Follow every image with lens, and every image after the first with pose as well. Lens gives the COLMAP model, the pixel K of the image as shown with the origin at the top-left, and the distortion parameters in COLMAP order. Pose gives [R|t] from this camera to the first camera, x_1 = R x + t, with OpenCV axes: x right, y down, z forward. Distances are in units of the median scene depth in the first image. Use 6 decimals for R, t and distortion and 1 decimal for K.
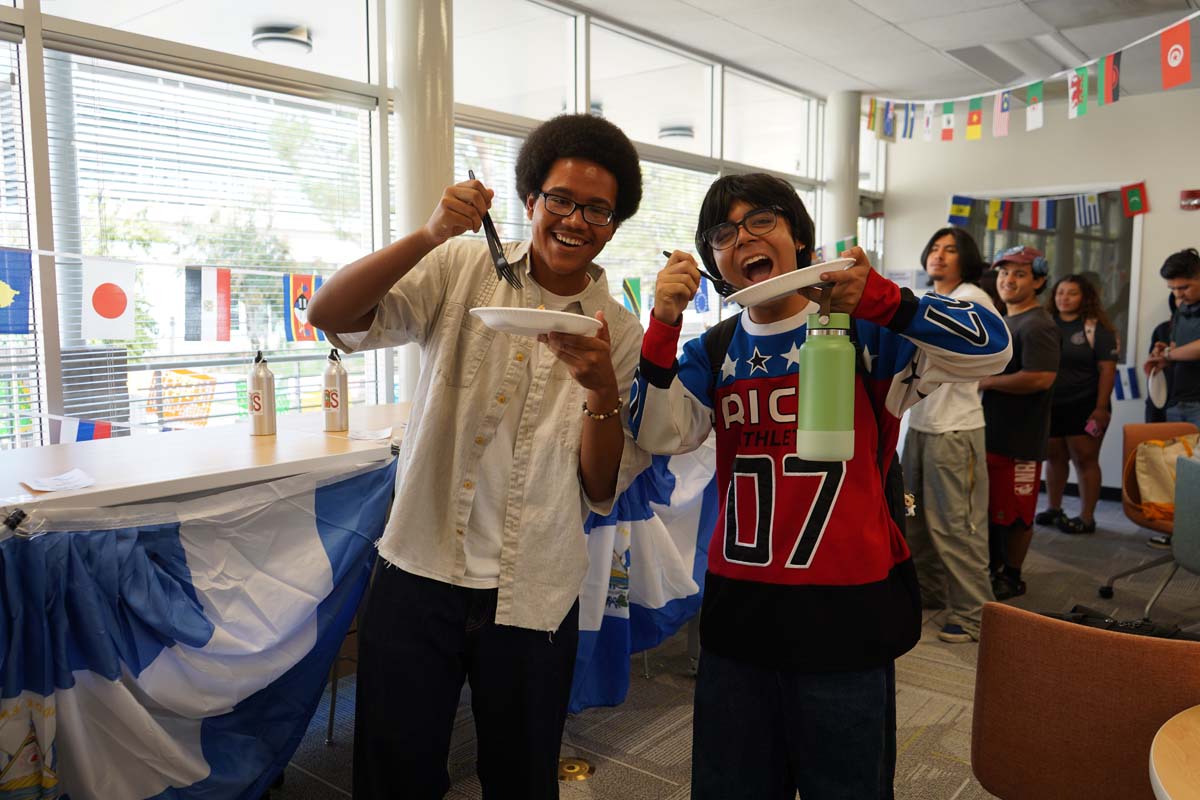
lens RADIAL K [[1000.7, 0, 600.0], [0, 1000.7, 400.0], [0, 0, 1]] dist [0.024089, 0.005531]
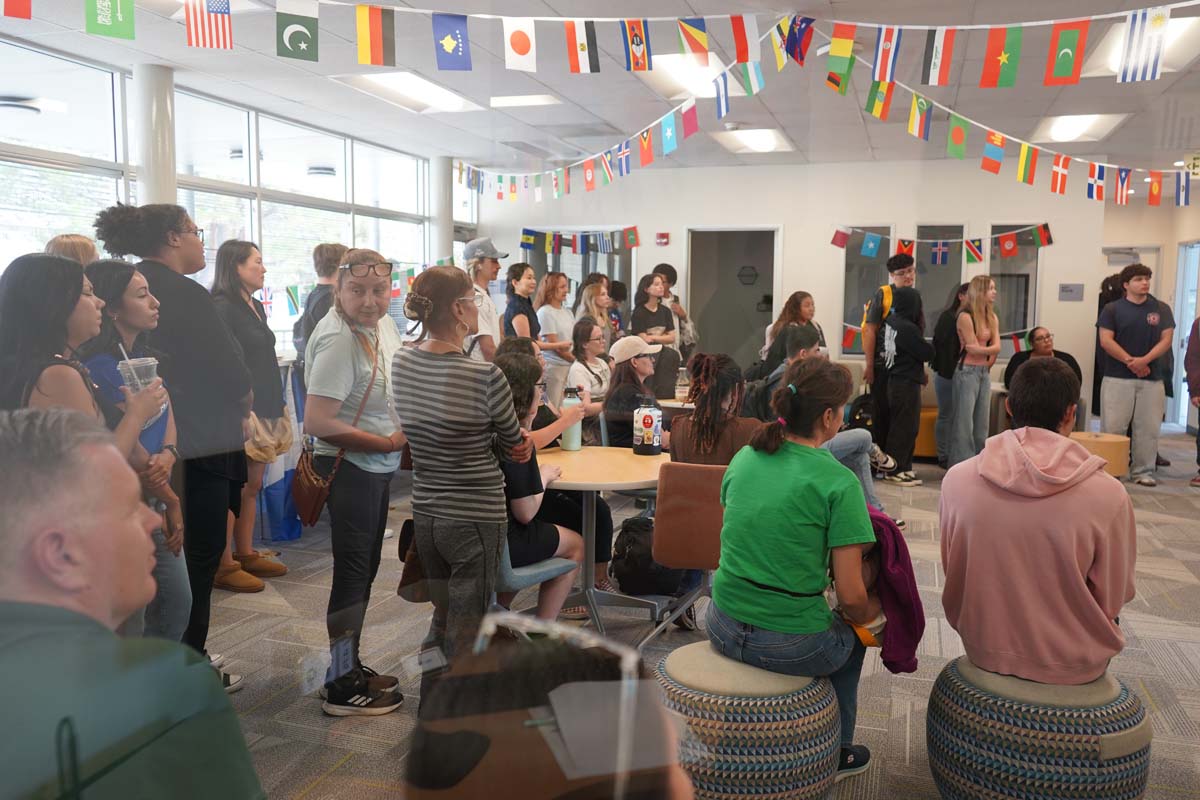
lens RADIAL K [[1000.7, 0, 600.0], [0, 1000.7, 400.0], [0, 0, 1]] dist [0.024089, 0.005531]
pose [[0.944215, -0.023926, 0.328459, -0.022224], [0.023307, 0.999711, 0.005822, 0.038881], [-0.328504, 0.002158, 0.944500, -0.421272]]
